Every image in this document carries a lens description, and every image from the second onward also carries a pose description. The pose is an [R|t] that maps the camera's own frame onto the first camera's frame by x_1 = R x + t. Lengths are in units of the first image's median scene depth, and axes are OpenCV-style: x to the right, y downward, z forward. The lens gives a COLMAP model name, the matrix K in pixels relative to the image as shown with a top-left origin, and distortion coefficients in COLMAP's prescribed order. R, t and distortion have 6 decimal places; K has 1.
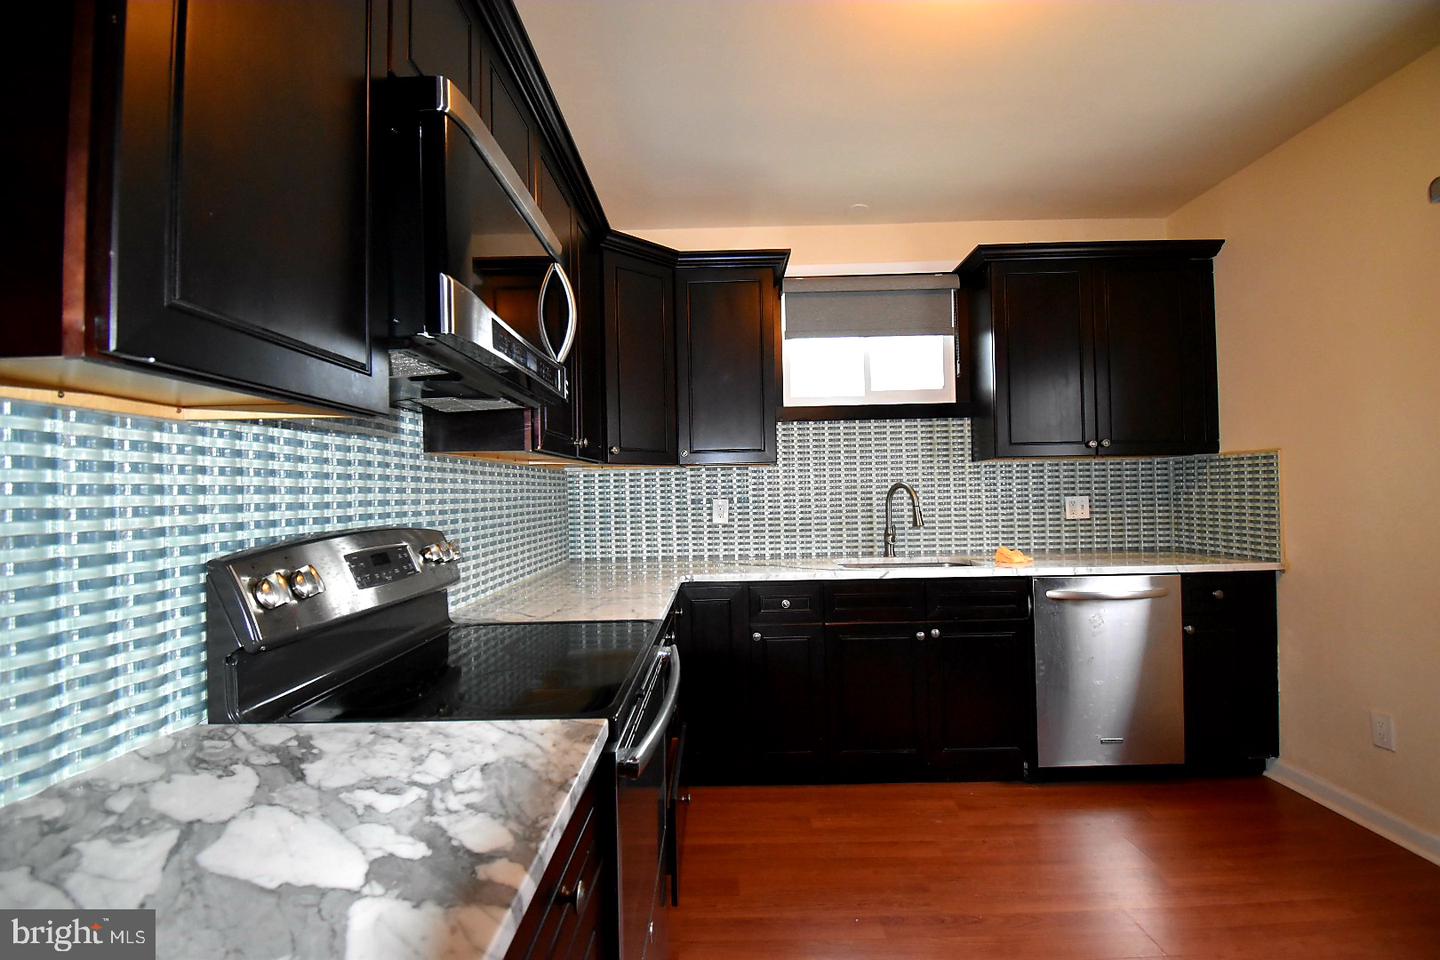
lens RADIAL K [[634.6, 0, 717.2], [0, 634.6, 482.9], [0, 0, 1]] dist [0.020228, -0.025971]
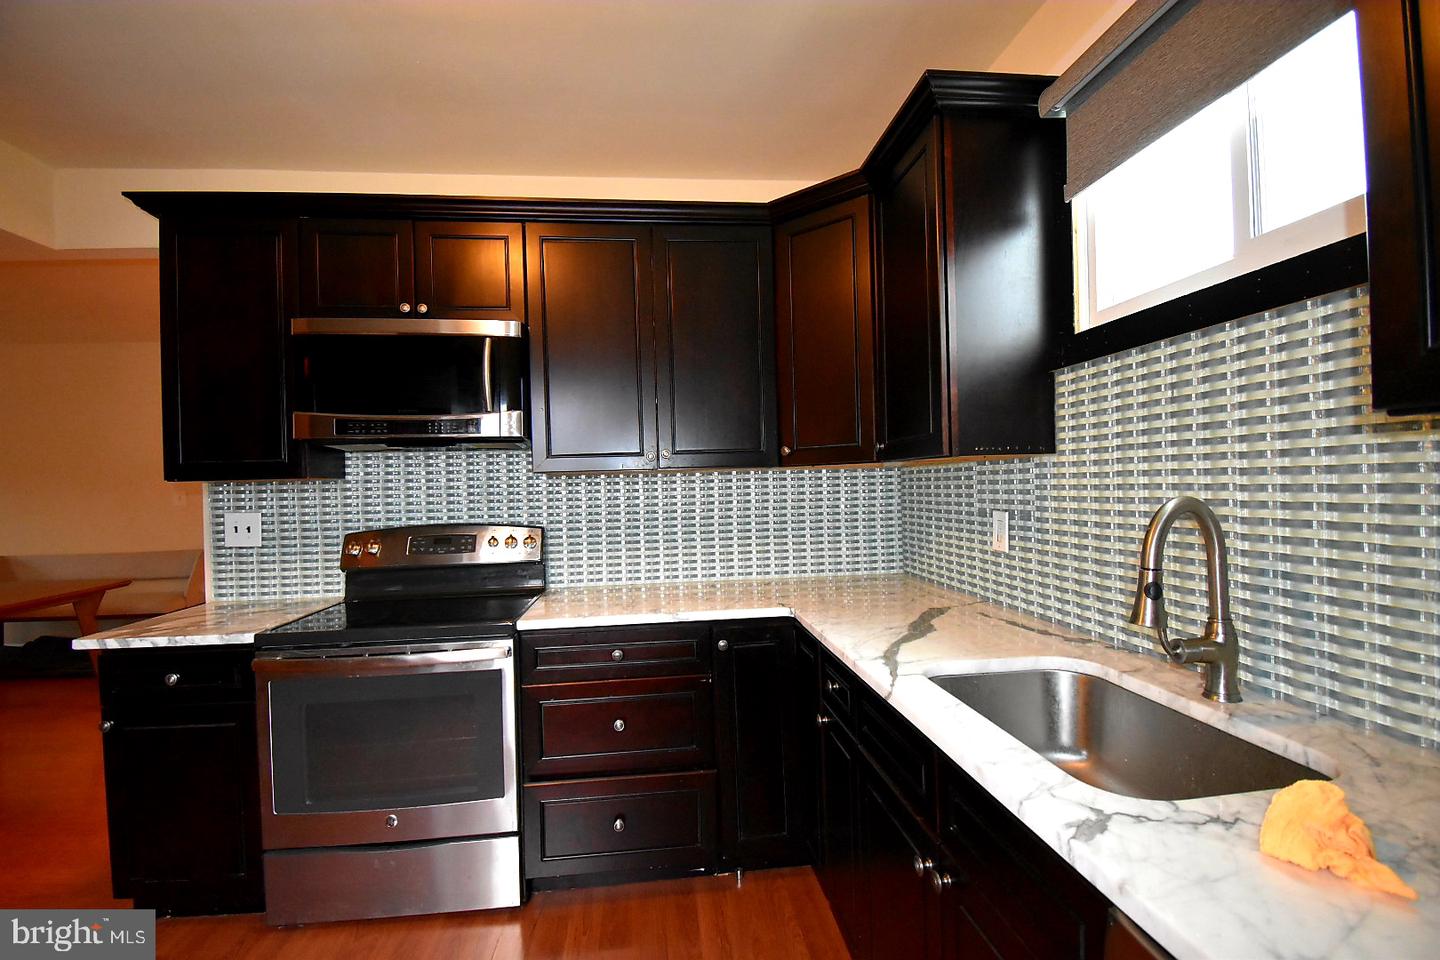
lens RADIAL K [[651.0, 0, 720.0], [0, 651.0, 480.0], [0, 0, 1]] dist [0.021367, -0.027591]
pose [[0.124382, 0.016211, -0.992102, 0.946465], [0.036178, 0.999128, 0.020862, -0.043175], [0.991575, -0.038487, 0.123687, 1.058347]]
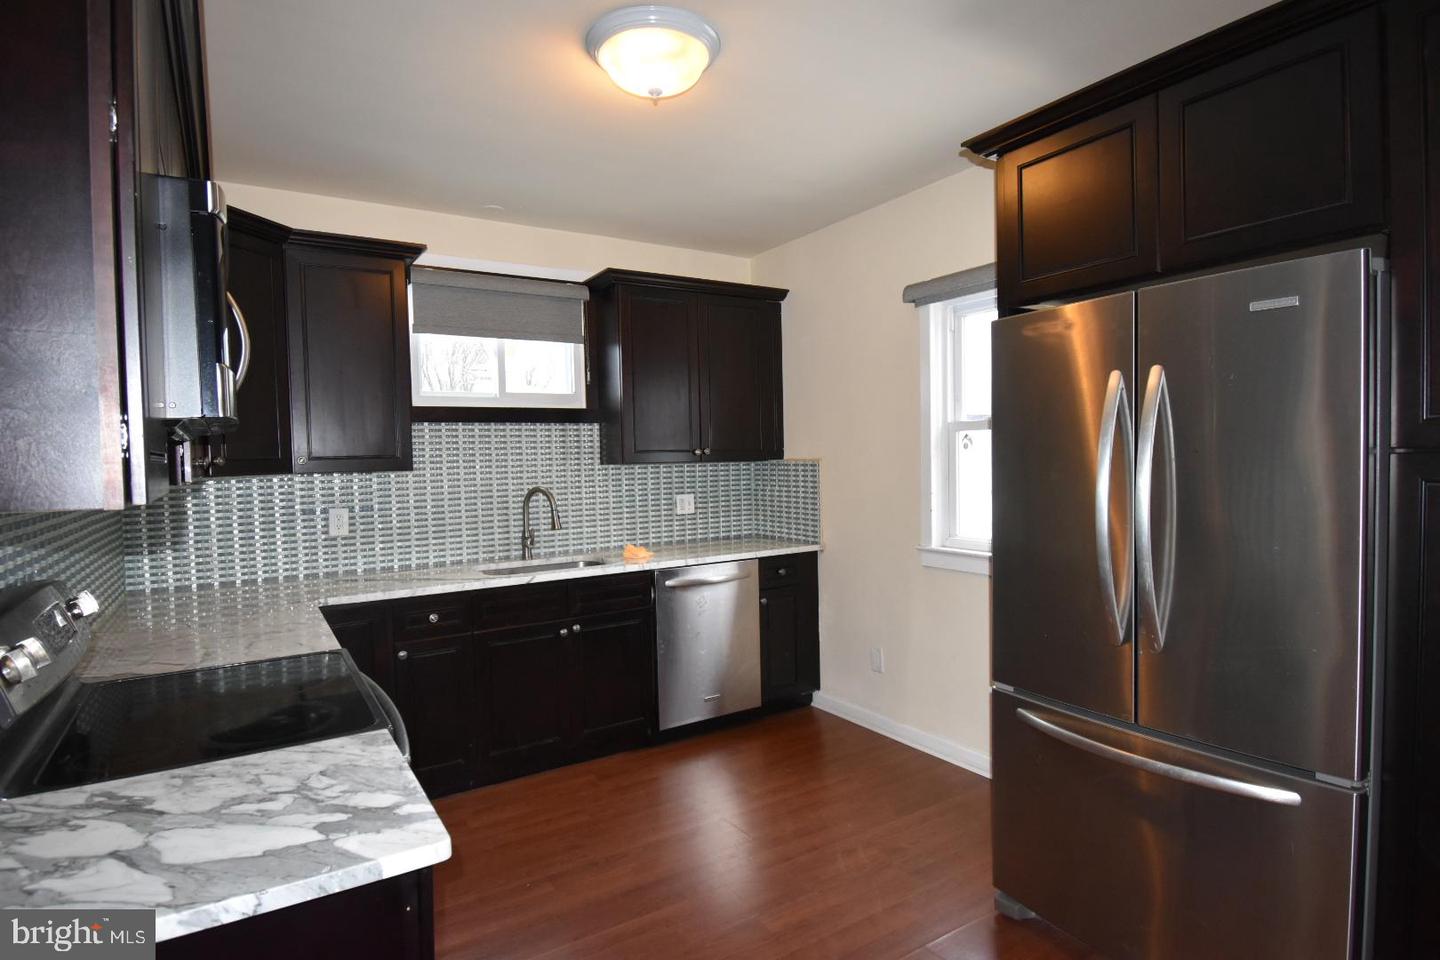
lens RADIAL K [[772.2, 0, 720.0], [0, 772.2, 480.0], [0, 0, 1]] dist [0.014476, -0.023440]
pose [[0.837576, -0.016591, 0.546069, -0.222366], [-0.003739, 0.999341, 0.036096, -0.087996], [-0.546308, -0.032275, 0.836962, -0.308927]]
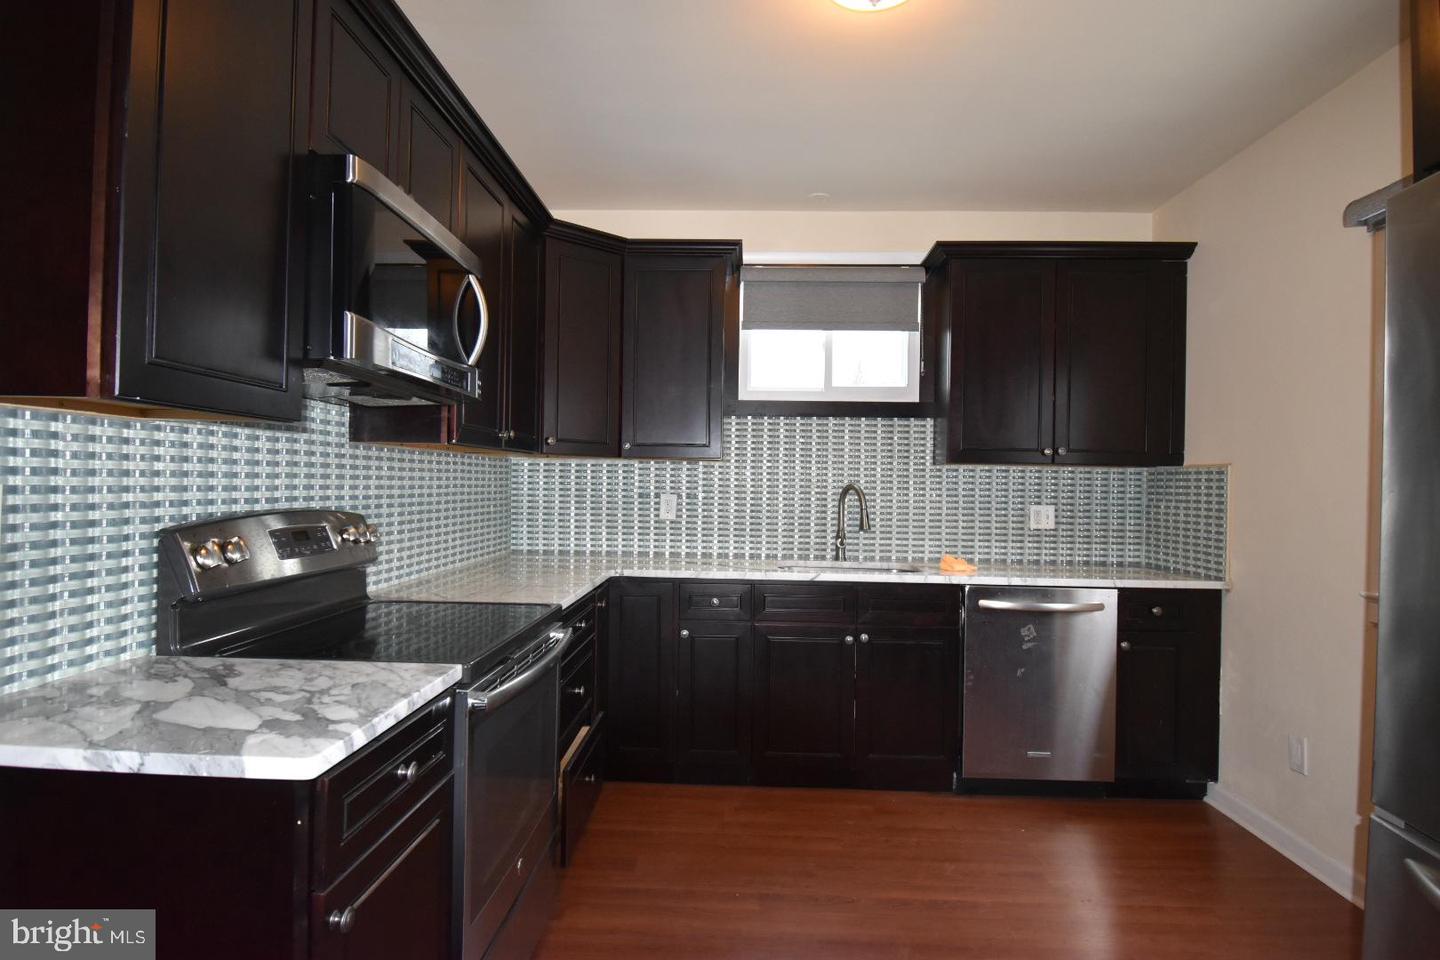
lens RADIAL K [[772.2, 0, 720.0], [0, 772.2, 480.0], [0, 0, 1]] dist [0.014476, -0.023440]
pose [[0.998850, 0.037539, -0.029813, 0.187826], [-0.037227, 0.999247, 0.010953, -0.018165], [0.030202, -0.009830, 0.999495, -0.265535]]
